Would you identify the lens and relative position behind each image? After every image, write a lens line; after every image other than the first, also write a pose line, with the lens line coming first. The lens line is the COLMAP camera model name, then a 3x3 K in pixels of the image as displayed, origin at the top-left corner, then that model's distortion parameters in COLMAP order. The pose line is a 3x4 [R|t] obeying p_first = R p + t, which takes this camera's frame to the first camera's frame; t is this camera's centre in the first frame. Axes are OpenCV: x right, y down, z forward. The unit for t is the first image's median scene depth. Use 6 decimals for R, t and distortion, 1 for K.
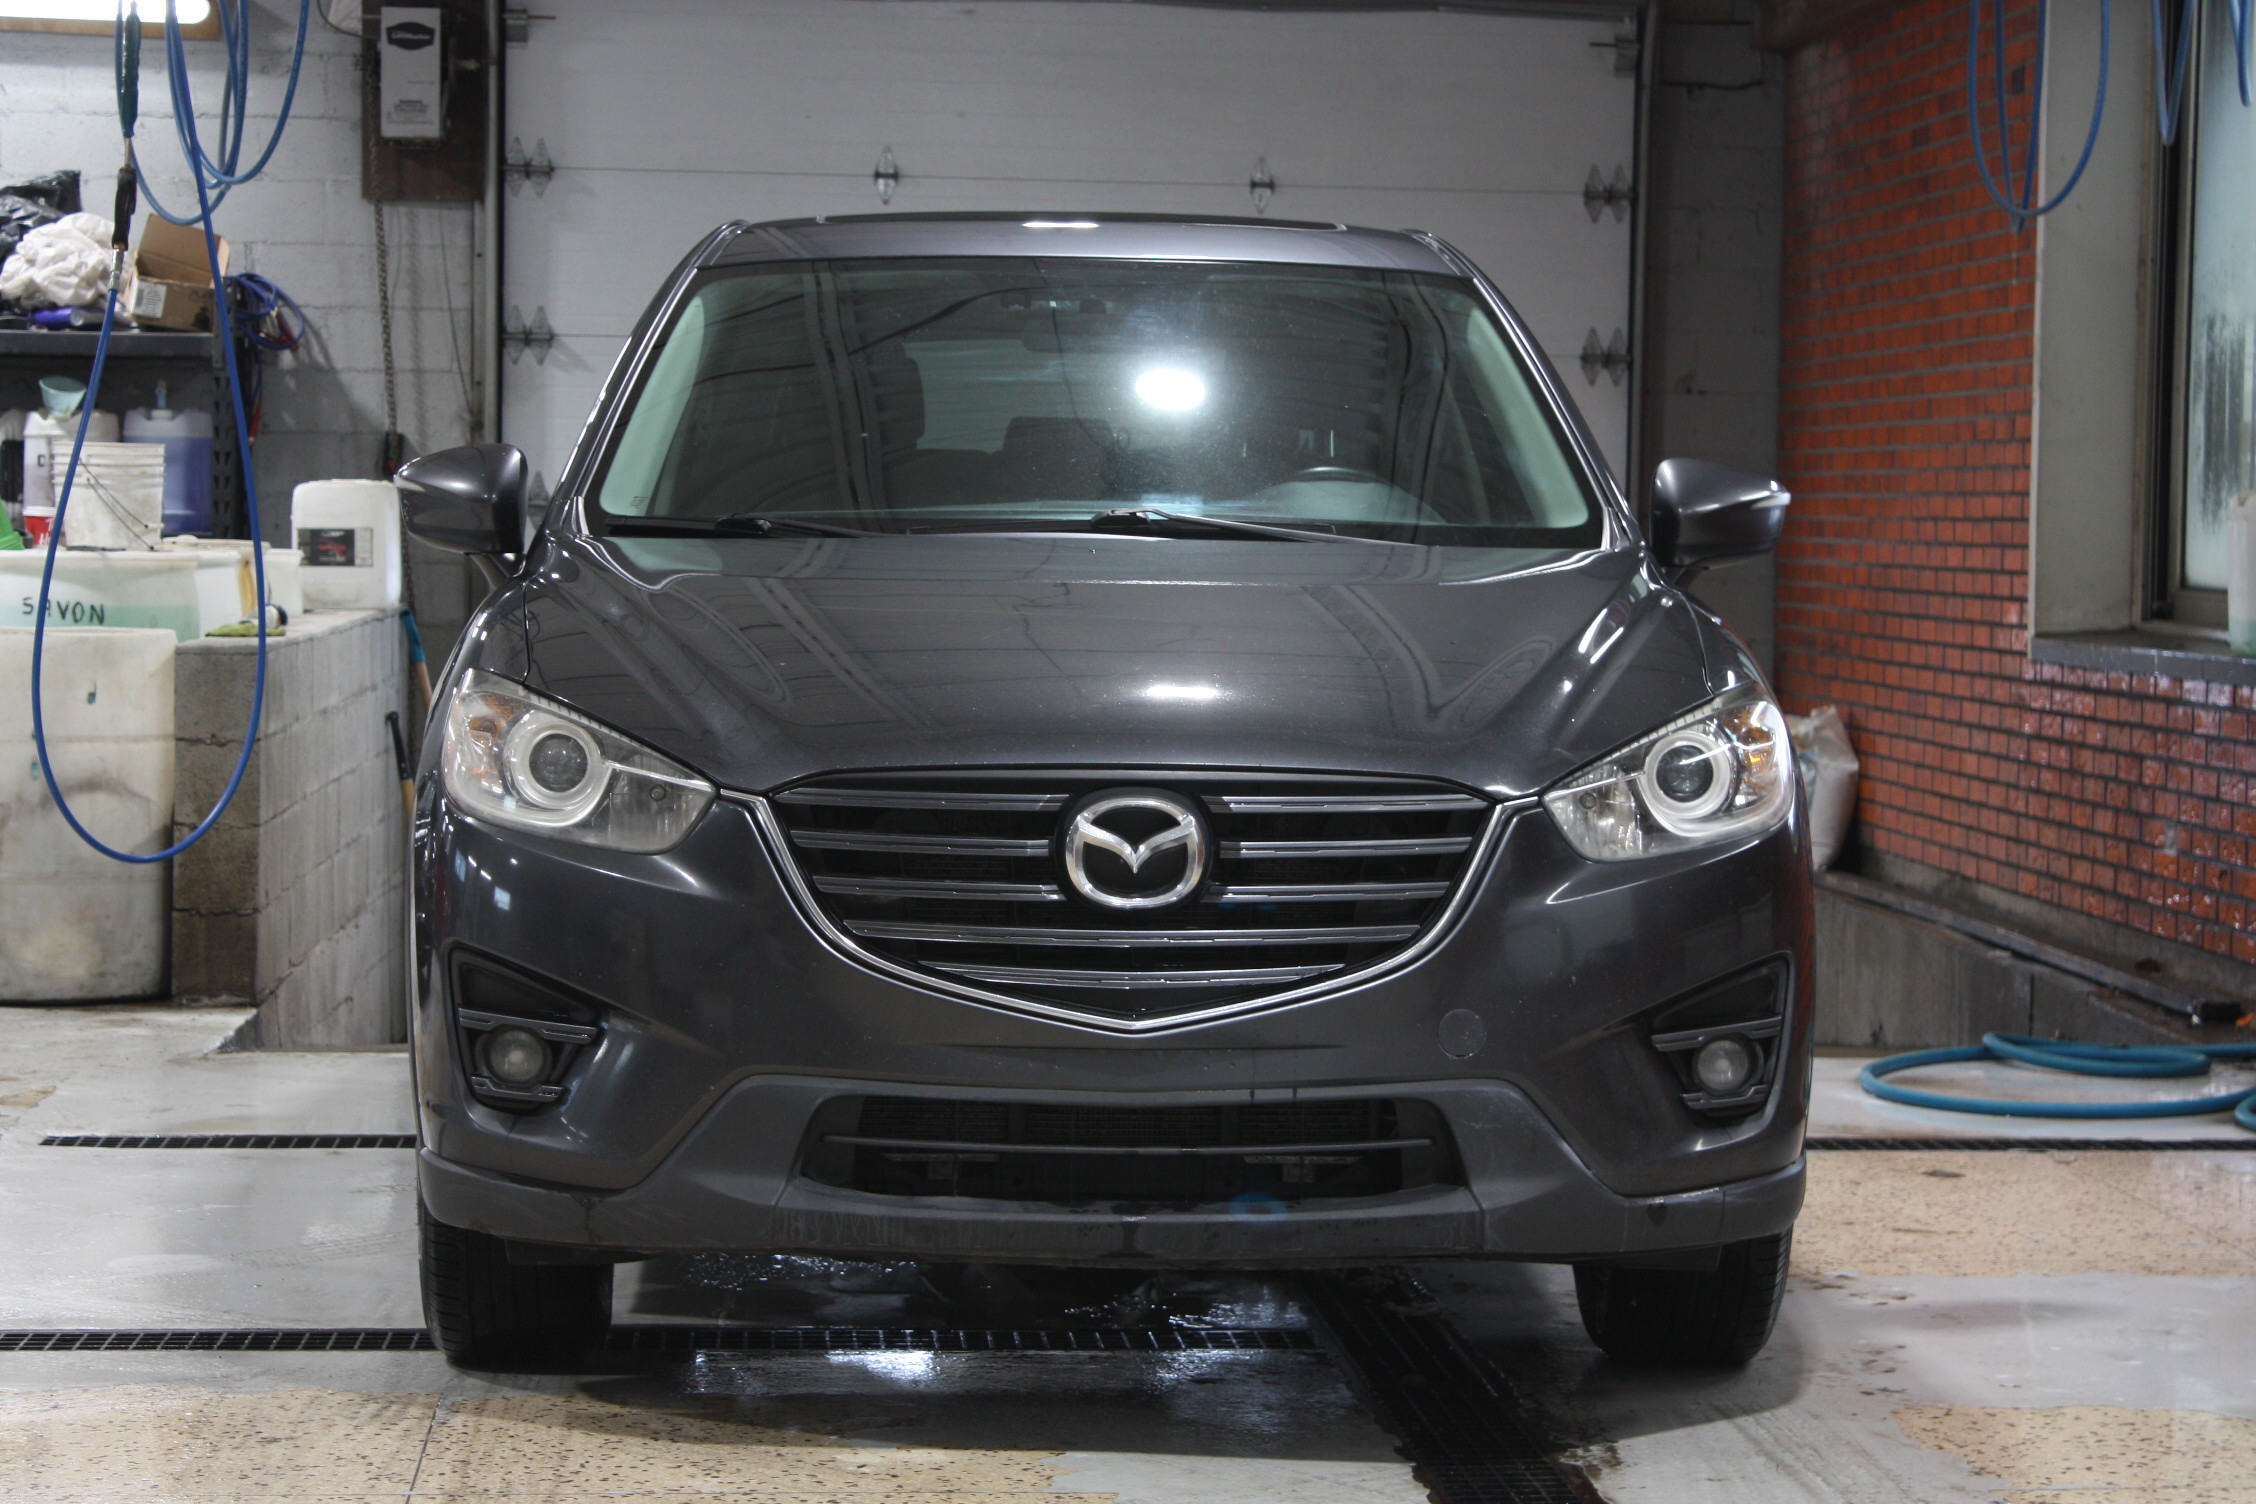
lens RADIAL K [[5214.8, 0, 1128.0], [0, 5214.8, 753.1], [0, 0, 1]] dist [0.055319, 0.000000]
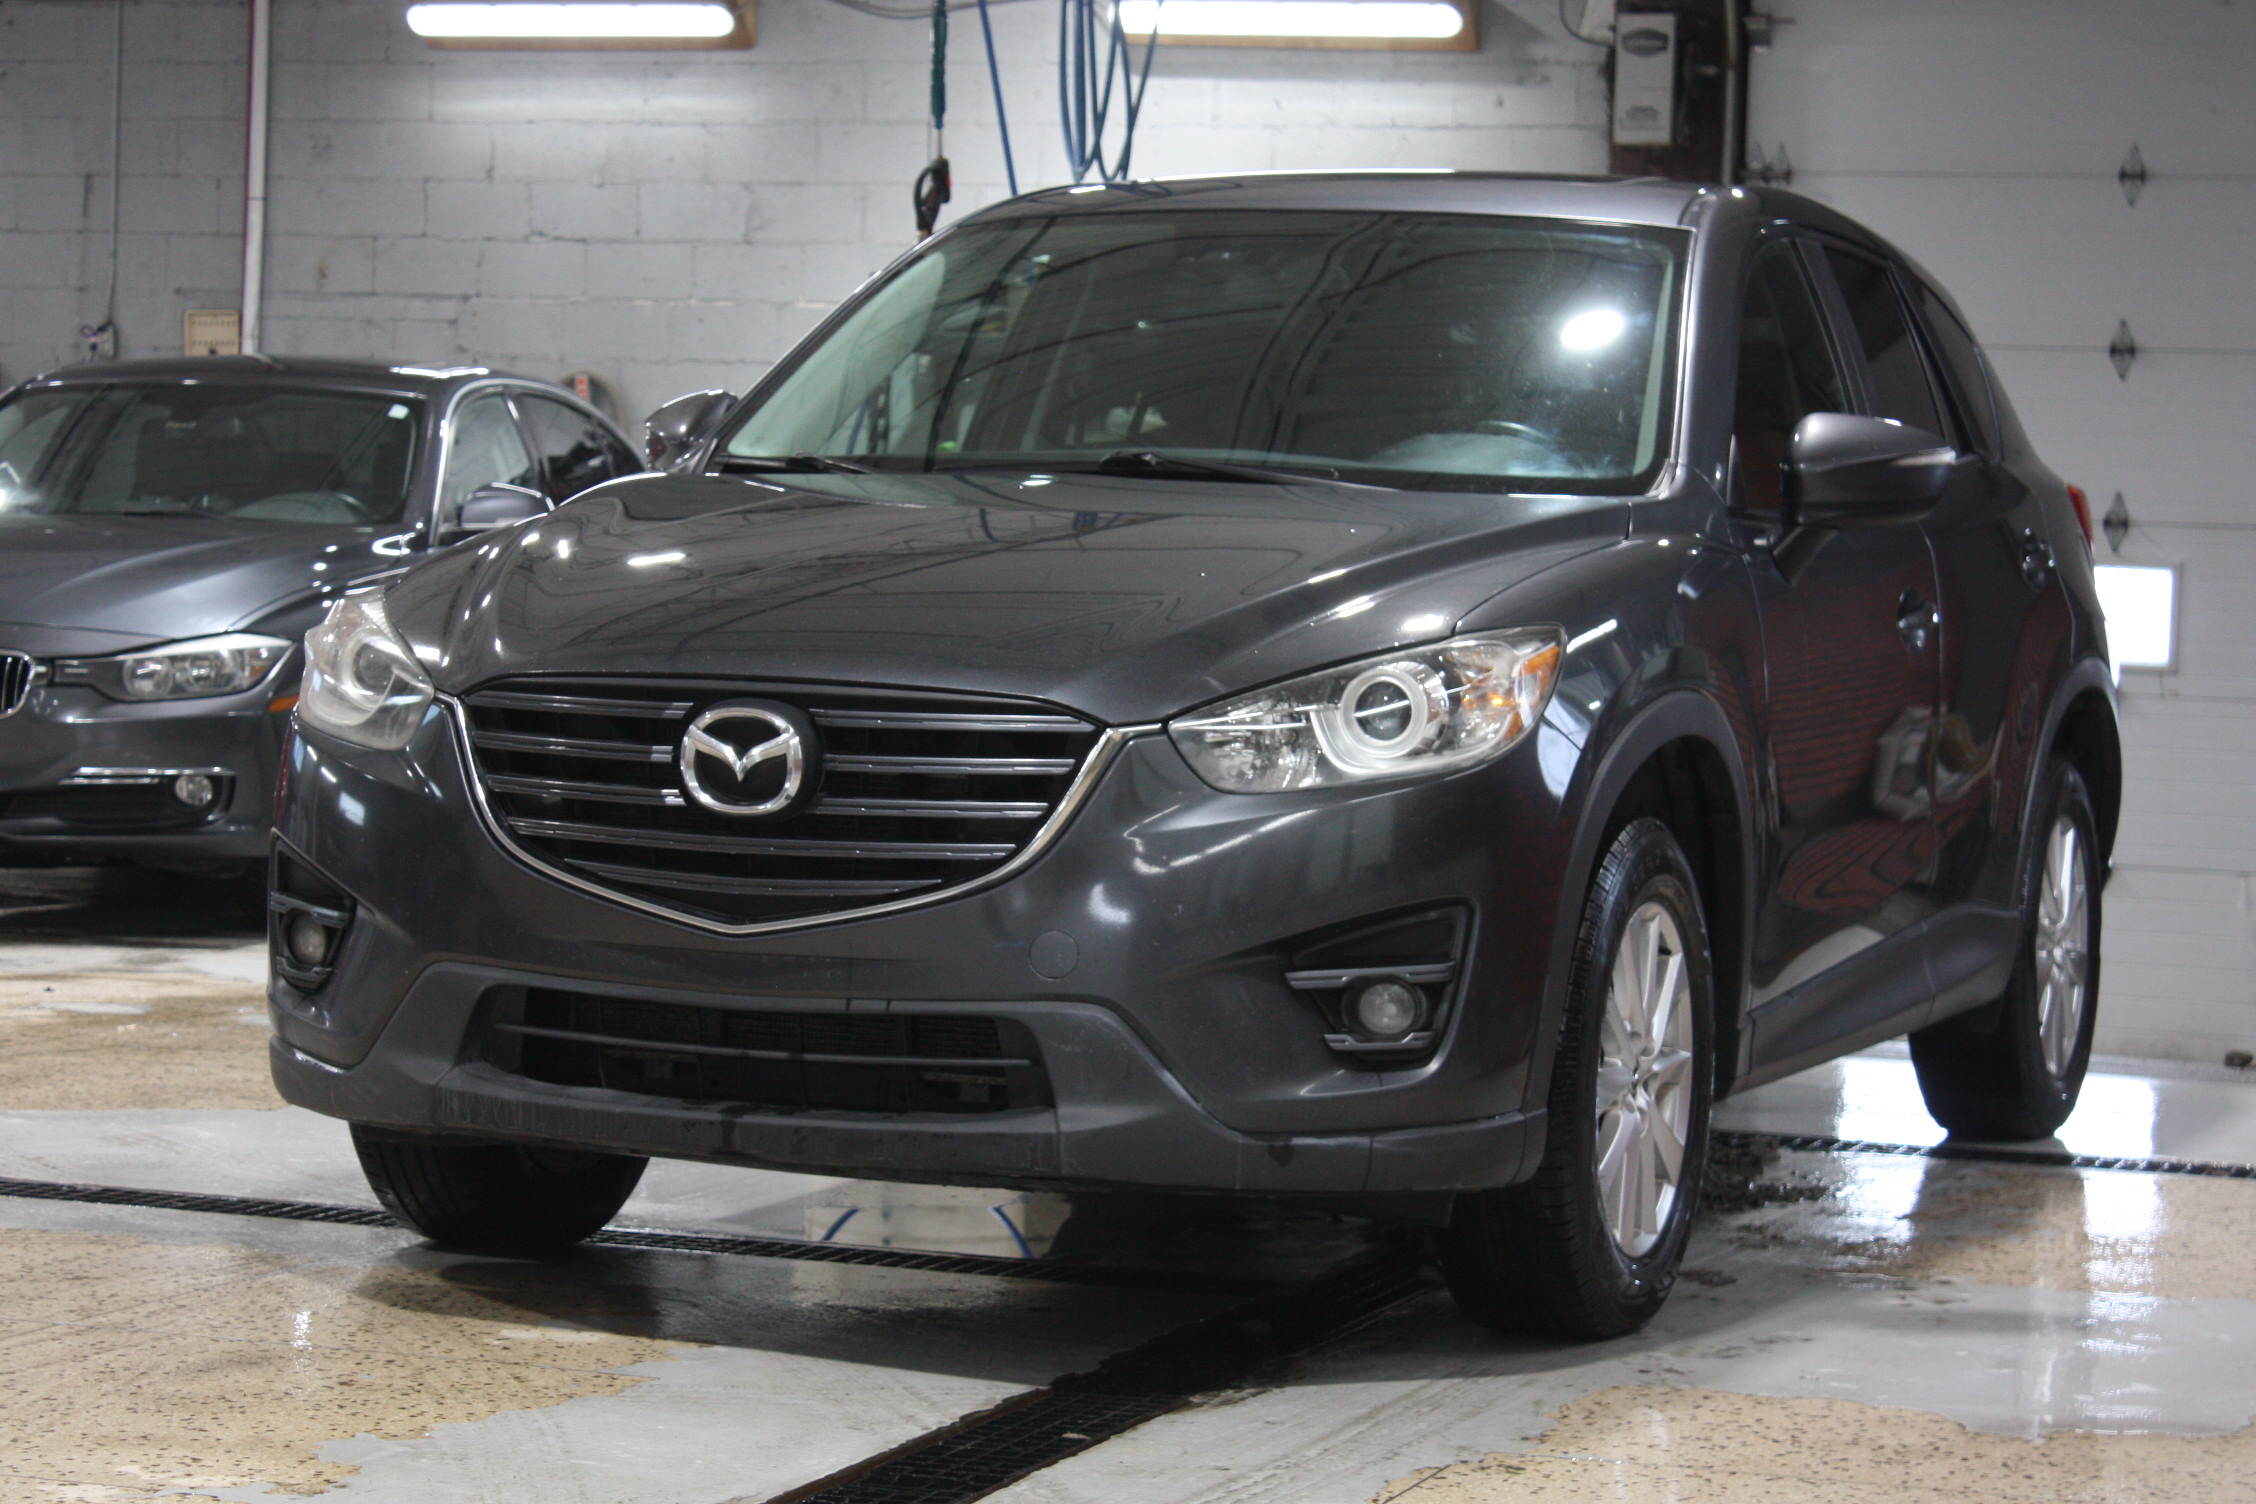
lens RADIAL K [[5376.6, 0, 1127.5], [0, 5376.6, 752.0], [0, 0, 1]] dist [0.055207, 0.000000]
pose [[0.907306, 0.032011, -0.419251, 0.506694], [-0.038348, 0.999242, -0.006694, 0.021160], [0.418719, 0.022151, 0.907845, 0.069888]]
